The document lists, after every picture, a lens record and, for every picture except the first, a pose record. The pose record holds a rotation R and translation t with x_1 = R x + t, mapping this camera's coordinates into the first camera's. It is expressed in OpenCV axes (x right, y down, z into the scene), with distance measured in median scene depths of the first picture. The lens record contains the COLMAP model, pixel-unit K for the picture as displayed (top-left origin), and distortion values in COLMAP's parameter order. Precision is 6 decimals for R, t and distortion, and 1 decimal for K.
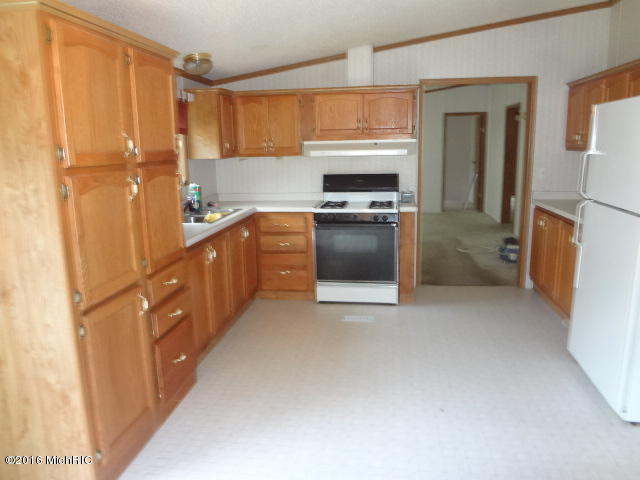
lens RADIAL K [[474.5, 0, 320.4], [0, 474.5, 239.0], [0, 0, 1]] dist [-0.056092, 0.016837]
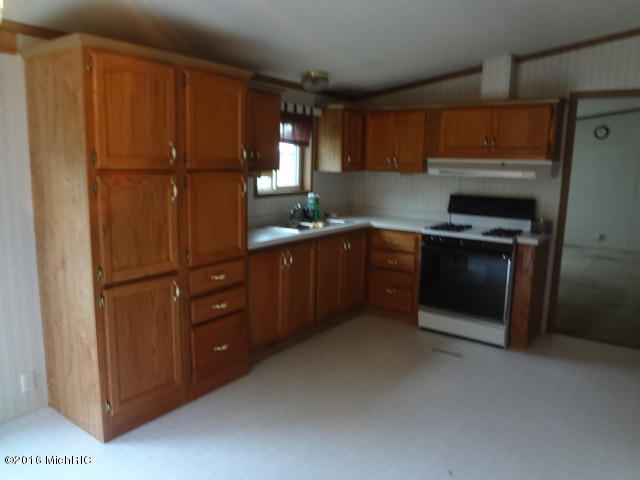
lens RADIAL K [[474.5, 0, 318.4], [0, 474.5, 238.4], [0, 0, 1]] dist [-0.056092, 0.016837]
pose [[0.882720, 0.114753, -0.455673, 0.233052], [-0.129455, 0.991585, -0.001065, -0.017229], [0.451716, 0.059929, 0.890147, 0.063404]]
